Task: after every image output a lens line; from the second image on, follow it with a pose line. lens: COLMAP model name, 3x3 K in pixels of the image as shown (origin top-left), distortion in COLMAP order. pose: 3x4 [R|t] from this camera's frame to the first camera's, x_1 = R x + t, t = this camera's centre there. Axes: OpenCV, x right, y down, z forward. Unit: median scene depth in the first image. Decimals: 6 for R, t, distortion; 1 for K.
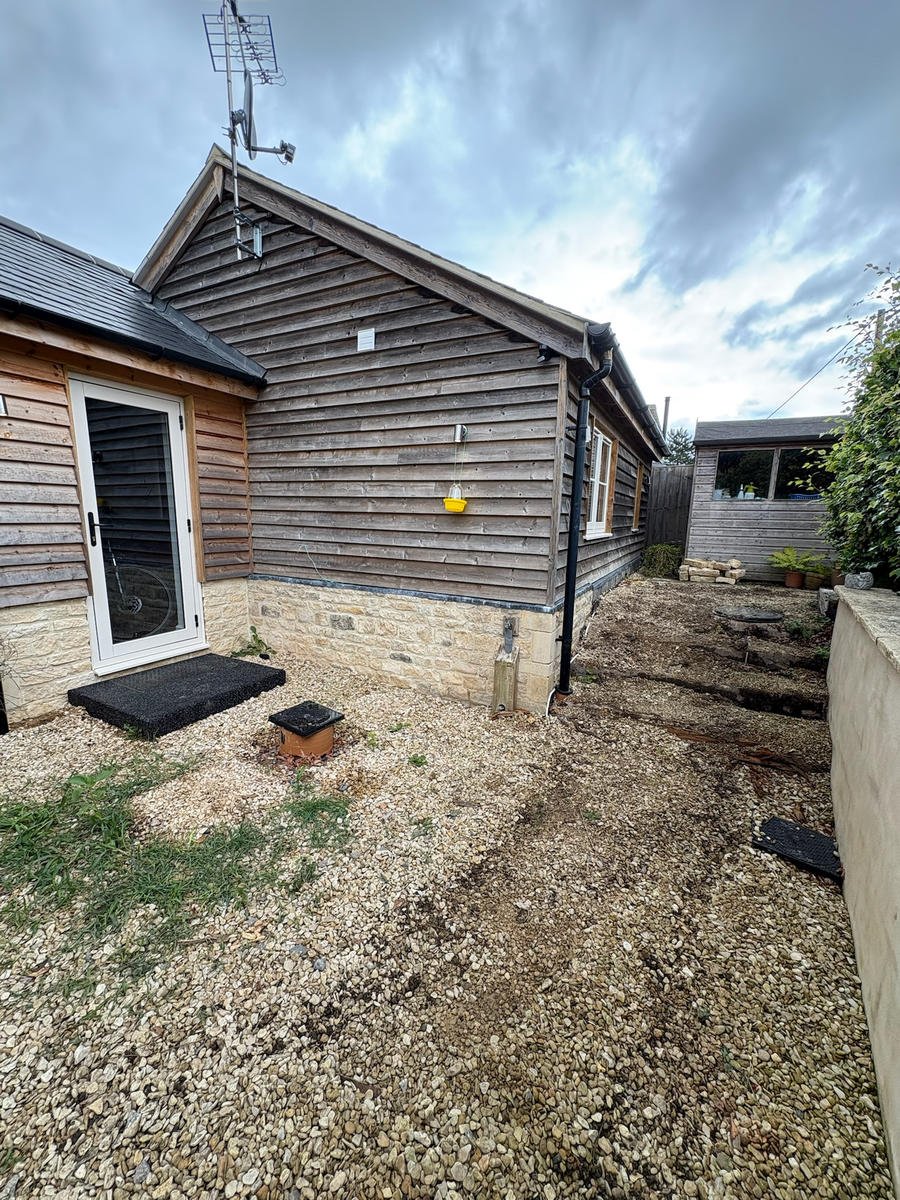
lens RADIAL K [[473.7, 0, 454.4], [0, 473.7, 601.9], [0, 0, 1]] dist [0.000269, 0.000148]
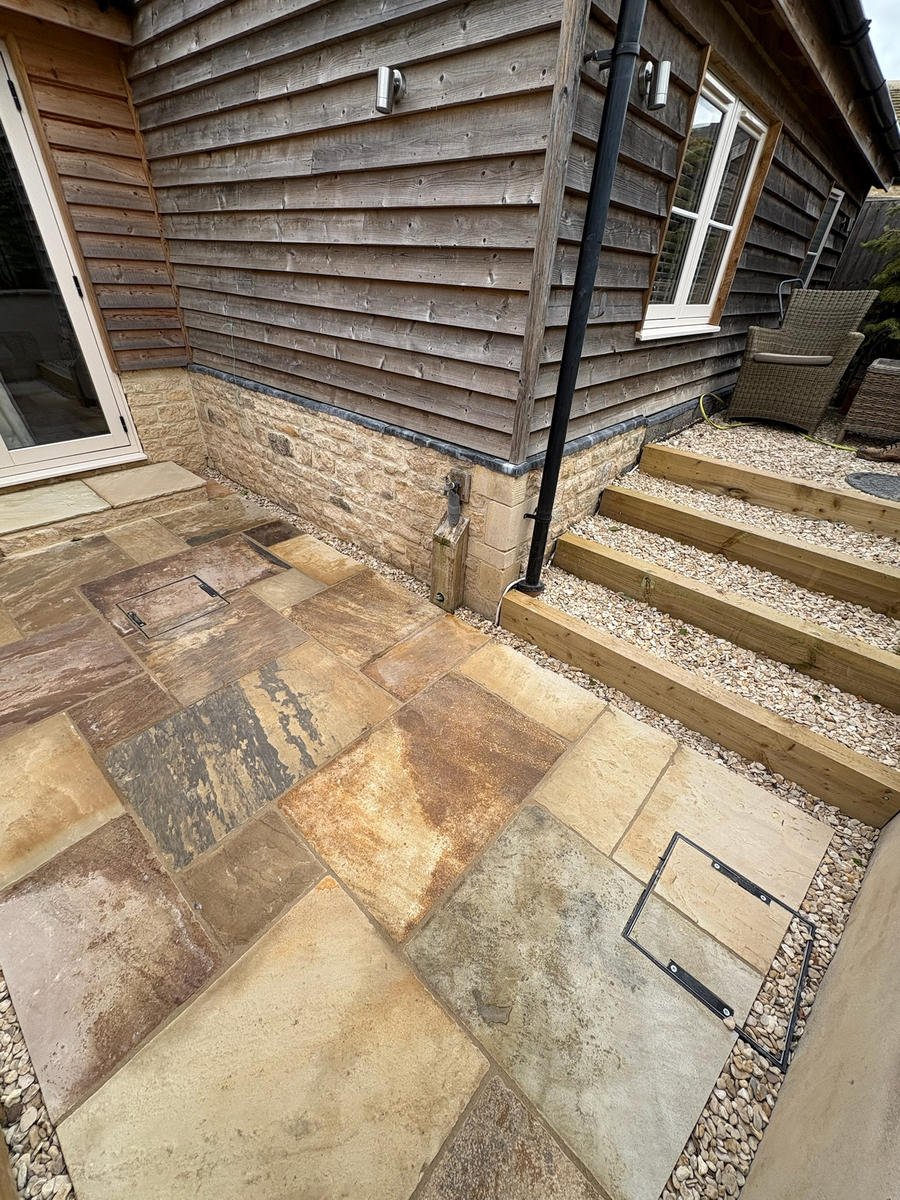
lens RADIAL K [[473.7, 0, 454.4], [0, 473.7, 601.9], [0, 0, 1]] dist [0.000269, 0.000148]
pose [[0.969199, 0.161354, -0.186061, 0.225280], [-0.072415, 0.908796, 0.410909, -0.062941], [0.235393, -0.384779, 0.892488, 0.305329]]
